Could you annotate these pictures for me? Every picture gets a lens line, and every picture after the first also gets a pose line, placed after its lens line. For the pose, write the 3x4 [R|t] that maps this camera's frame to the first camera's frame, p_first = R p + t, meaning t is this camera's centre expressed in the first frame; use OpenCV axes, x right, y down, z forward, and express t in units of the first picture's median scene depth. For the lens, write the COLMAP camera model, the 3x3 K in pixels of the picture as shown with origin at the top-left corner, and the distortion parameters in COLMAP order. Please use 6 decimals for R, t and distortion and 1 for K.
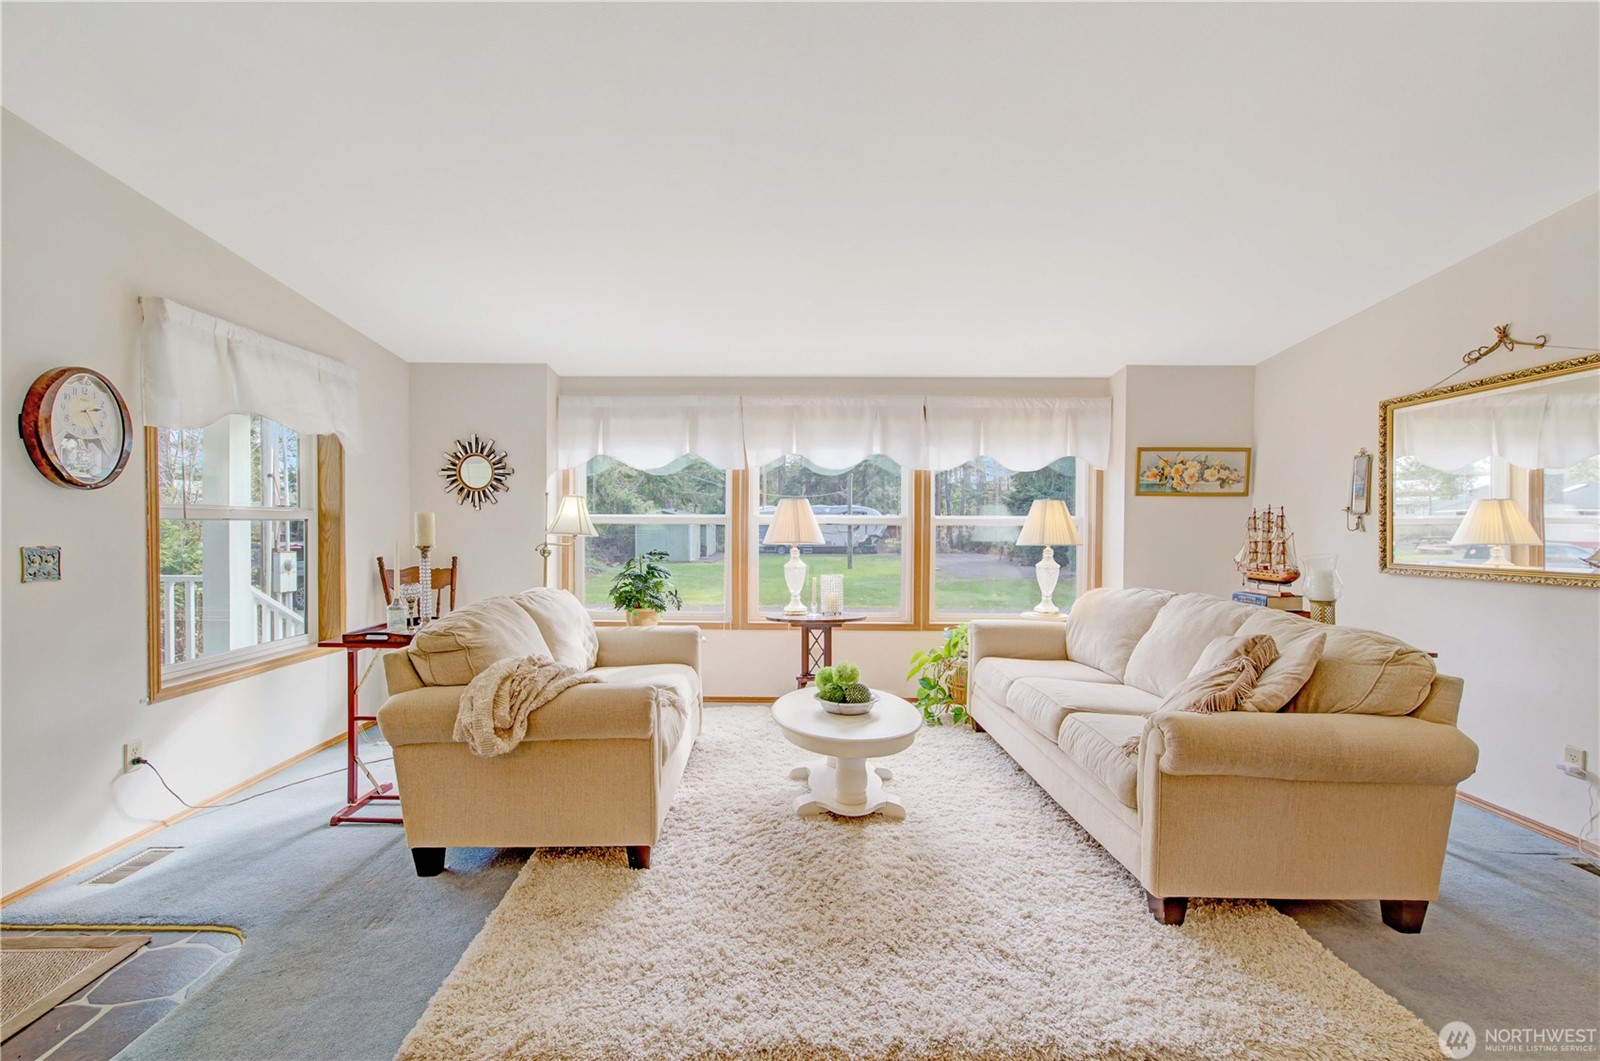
lens RADIAL K [[672.5, 0, 757.3], [0, 672.5, 537.0], [0, 0, 1]] dist [-0.009420, 0.002104]
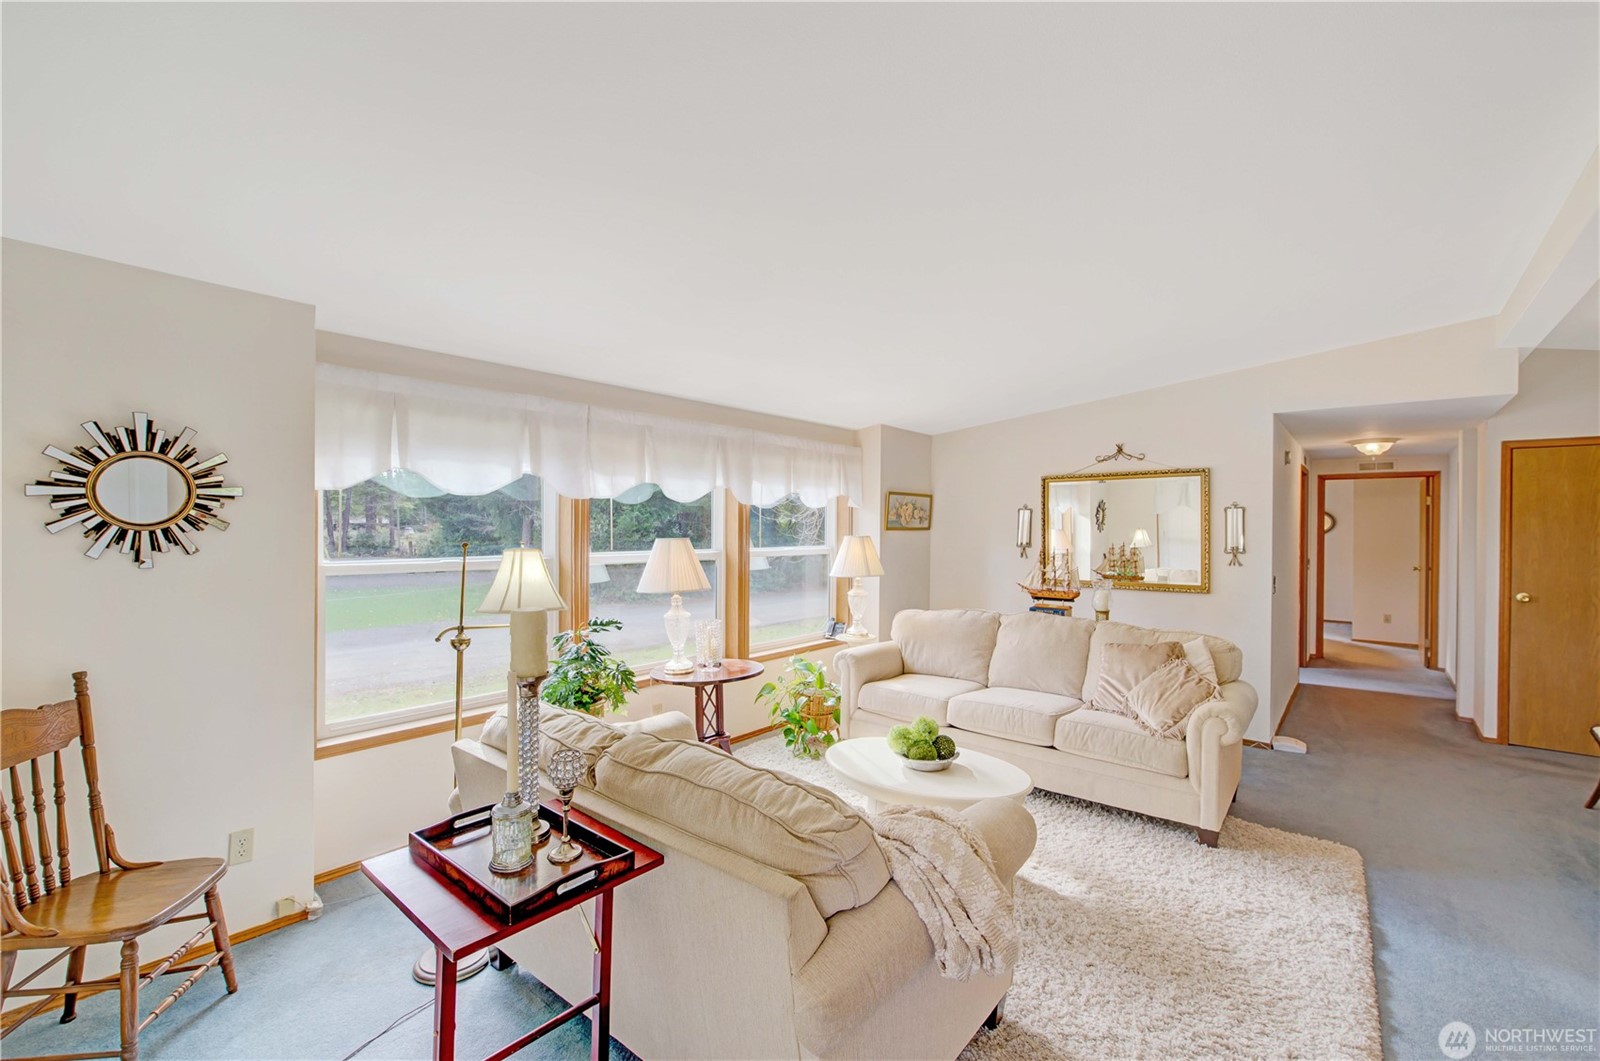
lens RADIAL K [[672.5, 0, 785.7], [0, 672.5, 524.3], [0, 0, 1]] dist [-0.009420, 0.002104]
pose [[0.643018, -0.002256, 0.765848, -0.499541], [0.013410, 0.999876, -0.008314, -0.063083], [-0.765734, 0.015616, 0.642968, 0.332596]]
